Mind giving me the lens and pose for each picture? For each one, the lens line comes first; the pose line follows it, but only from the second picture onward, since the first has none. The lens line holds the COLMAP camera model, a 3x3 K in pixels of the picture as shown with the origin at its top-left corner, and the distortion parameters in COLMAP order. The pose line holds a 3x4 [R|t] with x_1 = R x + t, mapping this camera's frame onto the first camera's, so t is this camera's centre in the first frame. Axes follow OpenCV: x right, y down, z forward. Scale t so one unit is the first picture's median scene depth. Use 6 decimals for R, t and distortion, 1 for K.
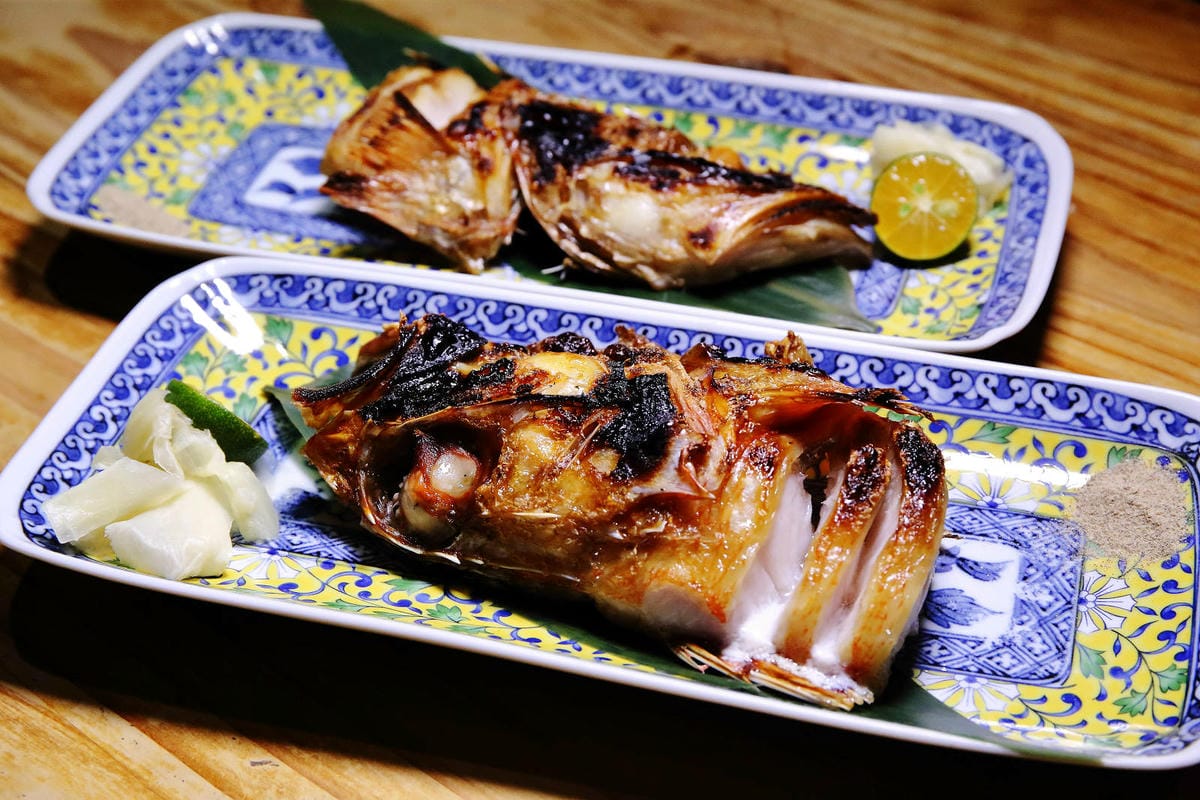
lens RADIAL K [[2005.1, 0, 600.0], [0, 2005.1, 400.0], [0, 0, 1]] dist [-0.009979, 0.098242]
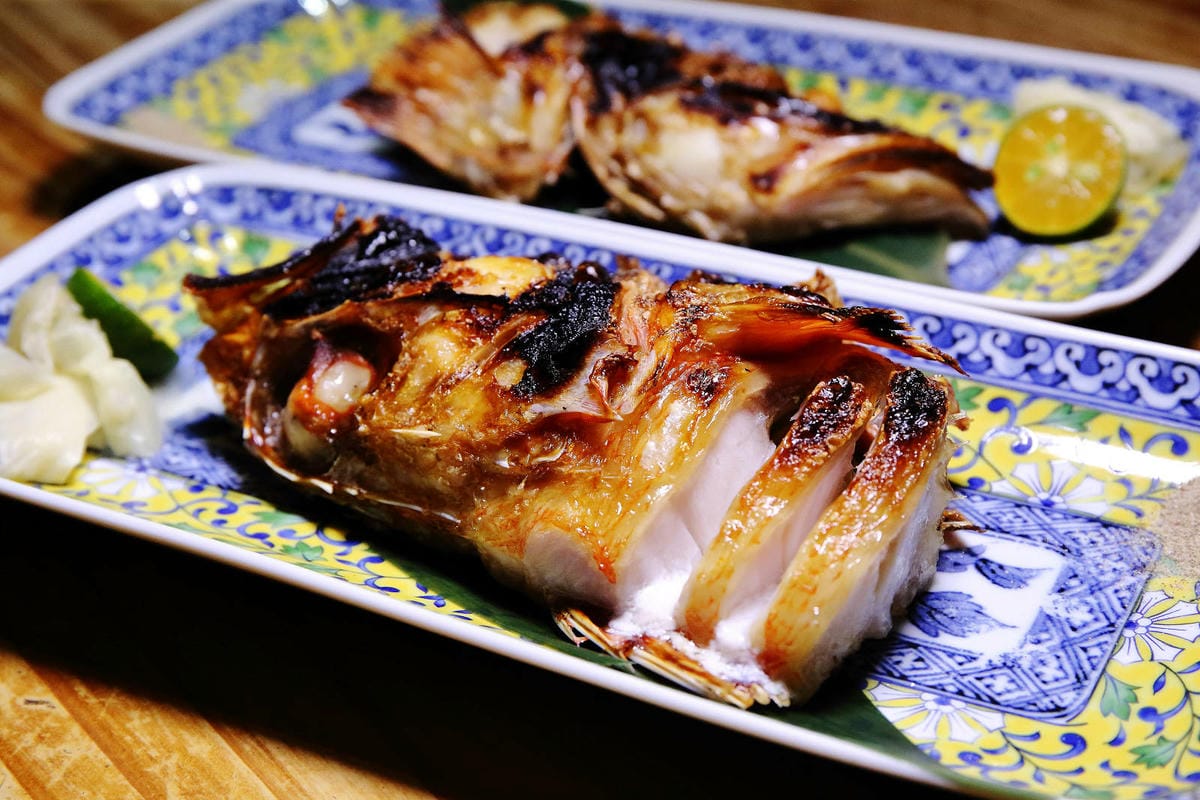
lens RADIAL K [[2005.1, 0, 600.0], [0, 2005.1, 400.0], [0, 0, 1]] dist [-0.009979, 0.098242]
pose [[0.974615, 0.086937, -0.206319, 0.193523], [-0.106065, 0.990845, -0.083521, 0.099612], [0.197169, 0.103284, 0.974914, 0.240924]]
